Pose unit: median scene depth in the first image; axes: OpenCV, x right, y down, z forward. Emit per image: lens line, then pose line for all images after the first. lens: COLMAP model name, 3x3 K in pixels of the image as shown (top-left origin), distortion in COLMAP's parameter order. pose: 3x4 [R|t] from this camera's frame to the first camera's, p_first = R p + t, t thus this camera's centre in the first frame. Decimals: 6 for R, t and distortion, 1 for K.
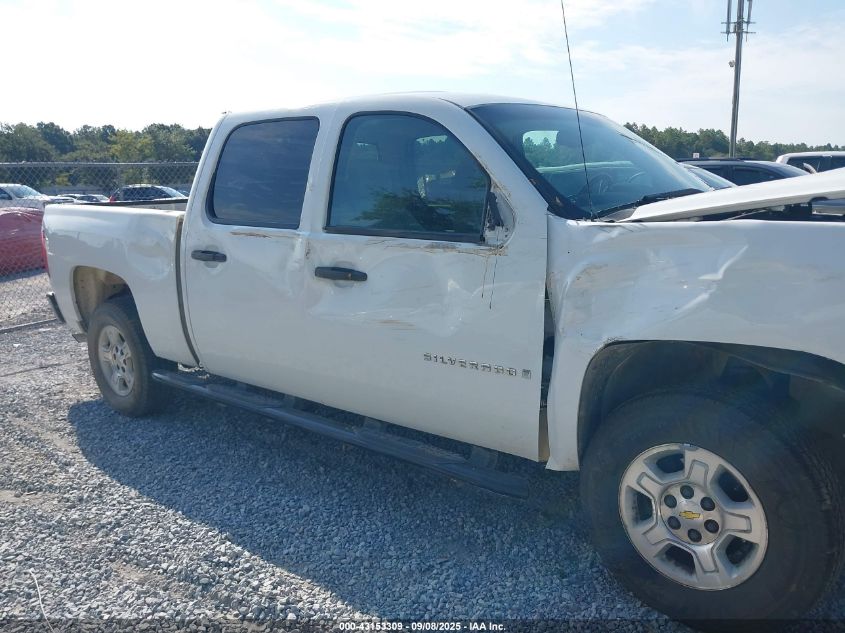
lens RADIAL K [[688.4, 0, 422.5], [0, 688.4, 316.5], [0, 0, 1]] dist [0.004767, -0.003201]
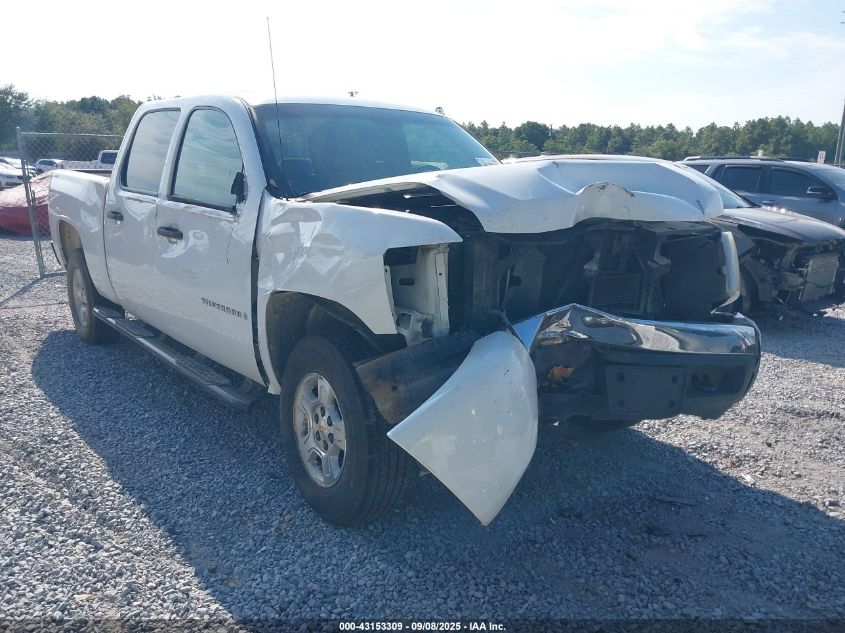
lens RADIAL K [[678.0, 0, 422.5], [0, 678.0, 316.5], [0, 0, 1]] dist [0.005458, -0.002345]
pose [[0.982770, 0.083028, -0.165136, 0.403690], [-0.078704, 0.996366, 0.032574, 0.010580], [0.167240, -0.019016, 0.985733, -0.118012]]
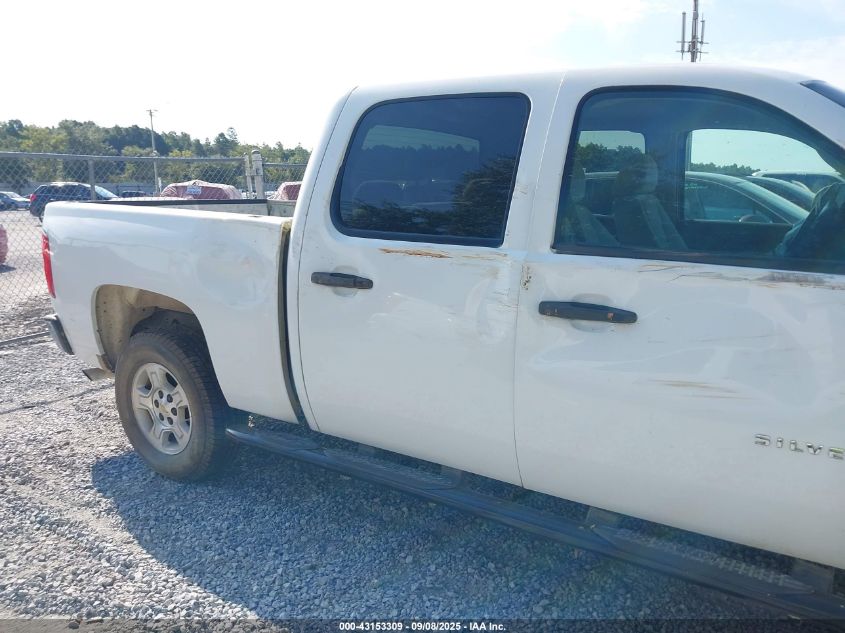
lens RADIAL K [[678.0, 0, 422.5], [0, 678.0, 316.5], [0, 0, 1]] dist [0.005458, -0.002345]
pose [[0.993119, 0.006823, 0.116912, -0.267807], [-0.005847, 0.999945, -0.008689, -0.037397], [-0.116965, 0.007945, 0.993104, 0.234365]]
